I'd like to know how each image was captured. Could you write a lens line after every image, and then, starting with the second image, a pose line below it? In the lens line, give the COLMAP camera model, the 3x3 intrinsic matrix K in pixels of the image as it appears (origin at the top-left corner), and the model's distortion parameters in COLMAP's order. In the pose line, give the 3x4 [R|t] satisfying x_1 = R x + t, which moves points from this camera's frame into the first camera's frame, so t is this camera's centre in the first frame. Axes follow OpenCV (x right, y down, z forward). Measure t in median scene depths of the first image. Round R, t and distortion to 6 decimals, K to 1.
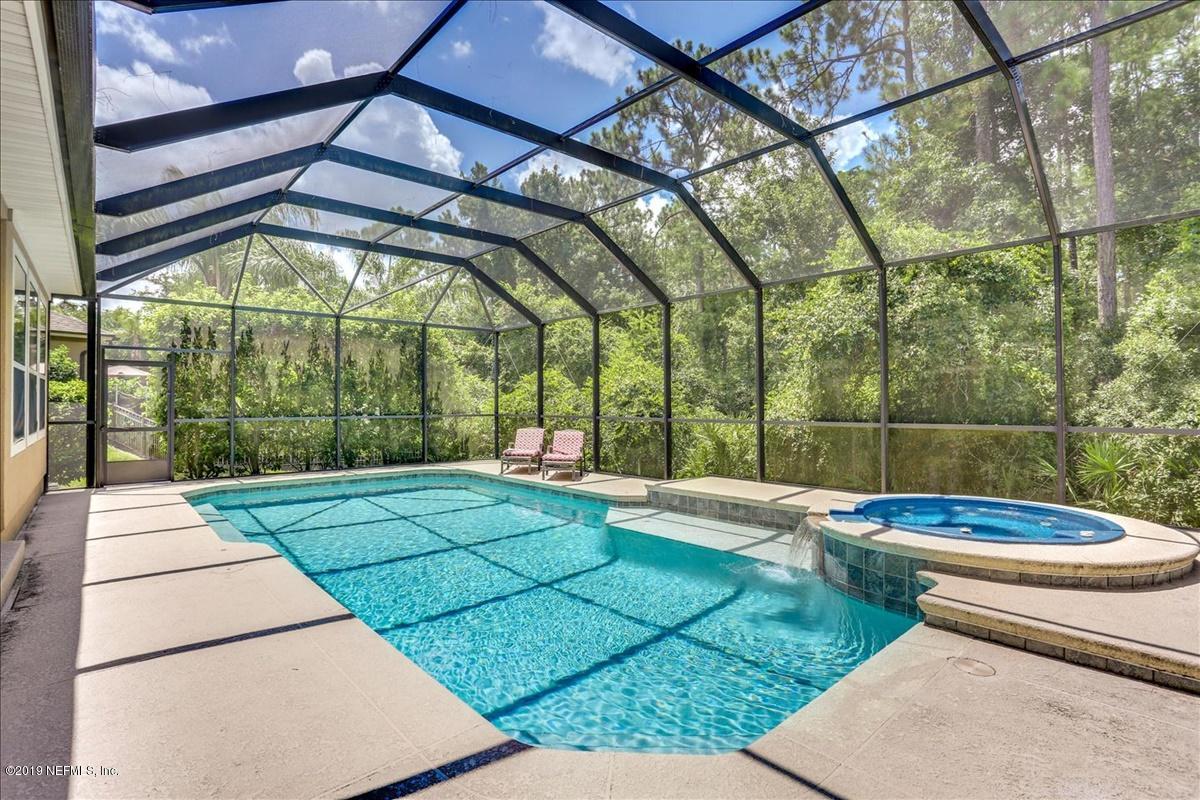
lens RADIAL K [[581.7, 0, 597.1], [0, 581.7, 397.5], [0, 0, 1]] dist [-0.028059, 0.001237]
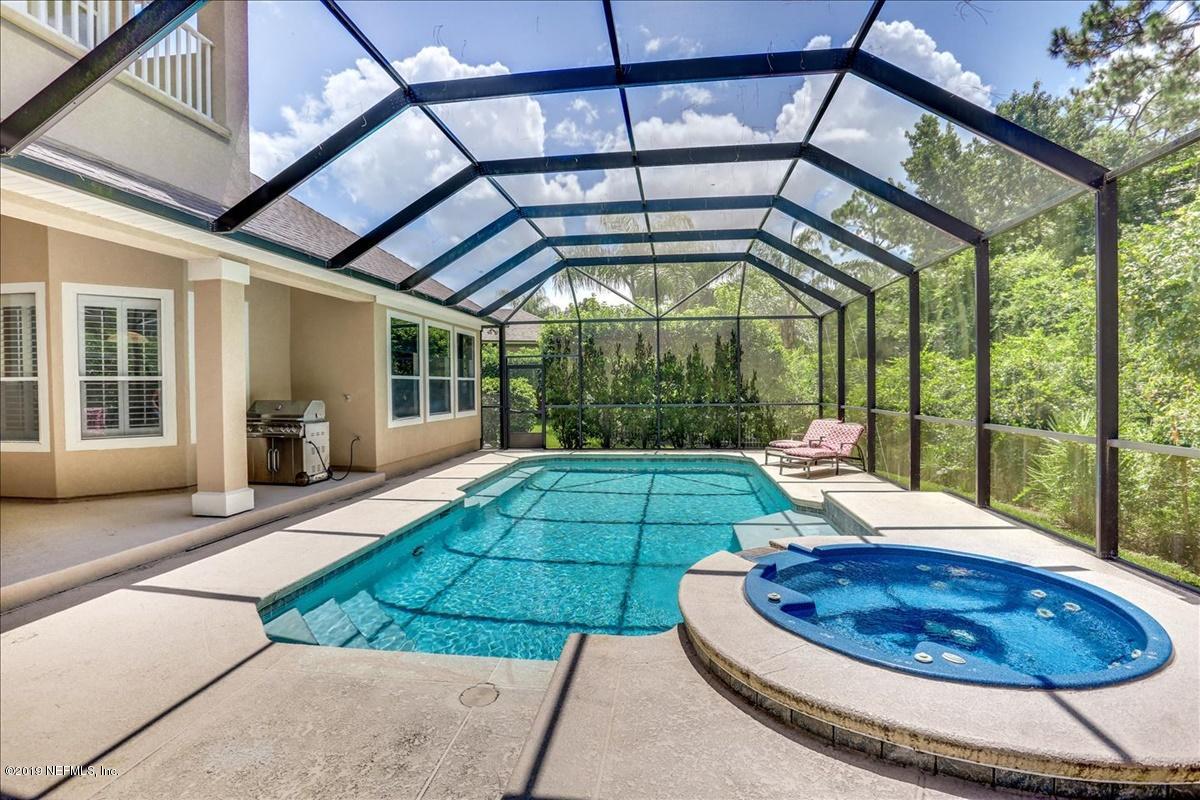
lens RADIAL K [[581.7, 0, 600.8], [0, 581.7, 397.3], [0, 0, 1]] dist [-0.028059, 0.001237]
pose [[0.667294, 0.007397, -0.744758, 0.368537], [0.016155, 0.999572, 0.024403, -0.012999], [0.744619, -0.028316, 0.666888, 0.122083]]
